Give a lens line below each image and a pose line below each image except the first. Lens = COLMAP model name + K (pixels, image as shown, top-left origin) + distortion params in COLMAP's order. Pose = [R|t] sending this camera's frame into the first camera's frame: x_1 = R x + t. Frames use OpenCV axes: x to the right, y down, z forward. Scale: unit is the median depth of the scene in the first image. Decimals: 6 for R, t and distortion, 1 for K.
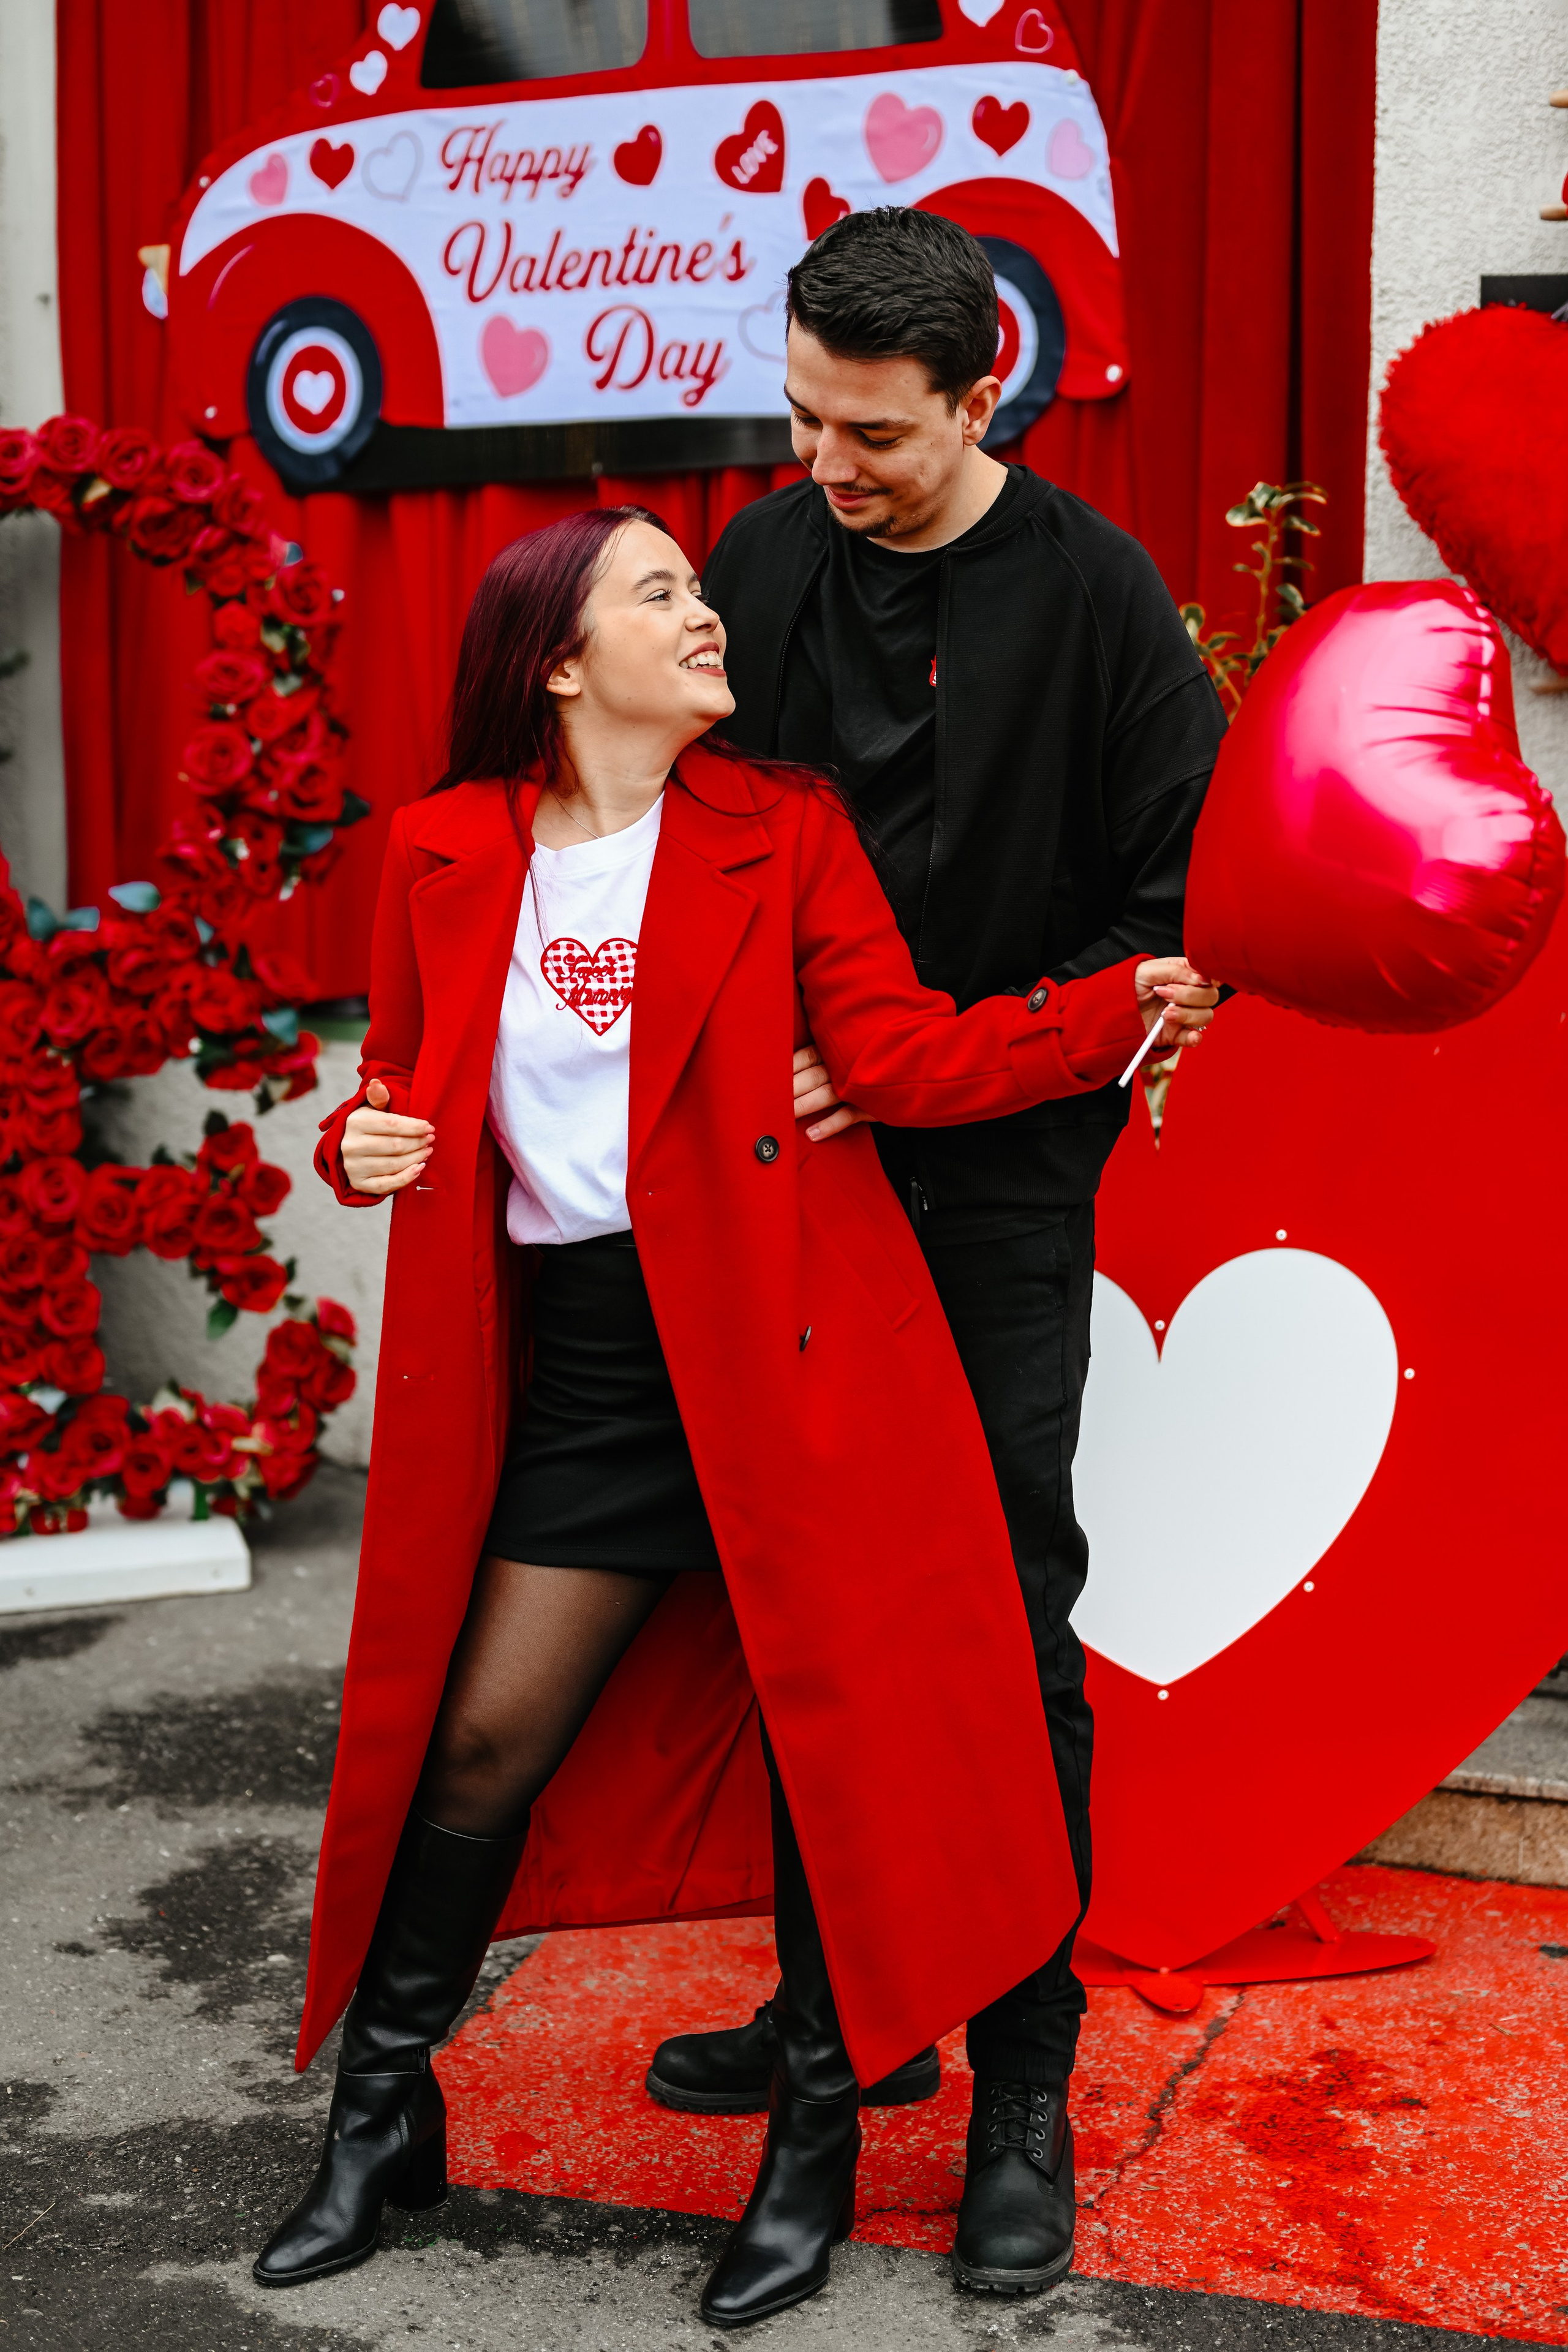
lens RADIAL K [[3629.8, 0, 786.1], [0, 3629.8, 1120.1], [0, 0, 1]] dist [-0.004542, 0.020880]
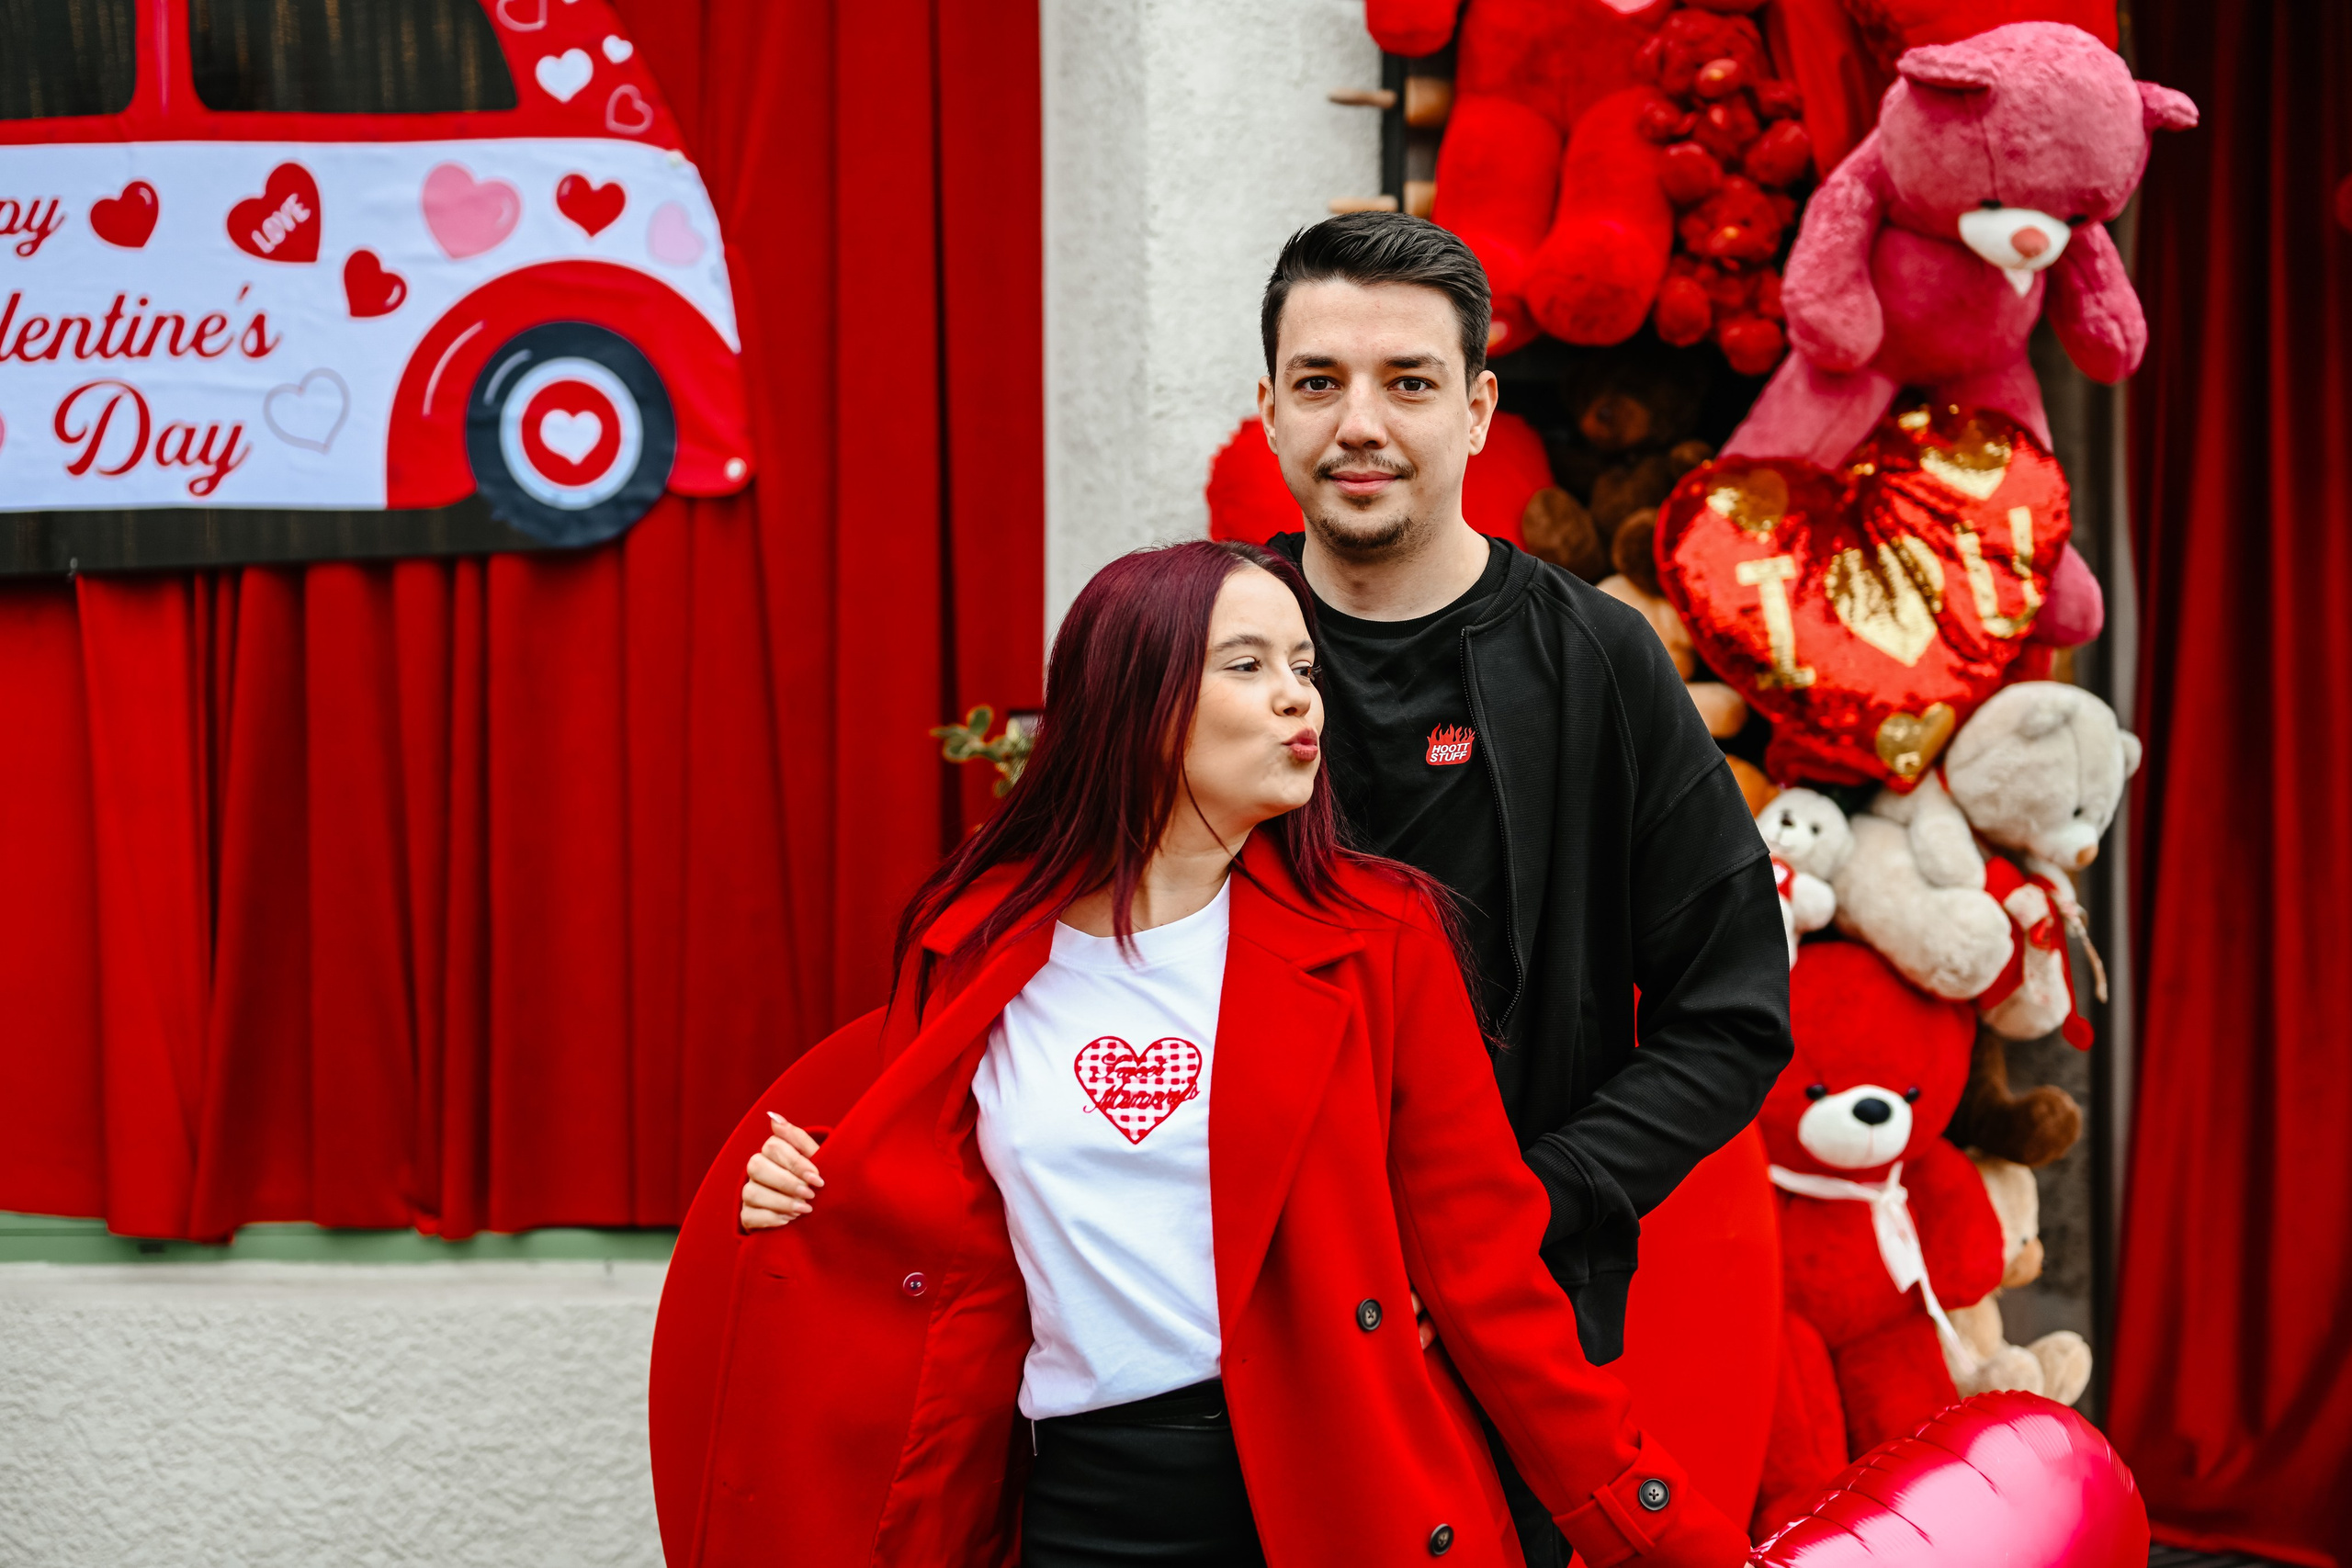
lens RADIAL K [[3569.8, 0, 1172.5], [0, 3569.8, 751.9], [0, 0, 1]] dist [-0.004234, 0.032990]
pose [[0.865616, -0.010328, 0.500602, -0.308977], [0.081160, 0.989460, -0.119923, -0.015903], [-0.494087, 0.144436, 0.857331, 0.186750]]
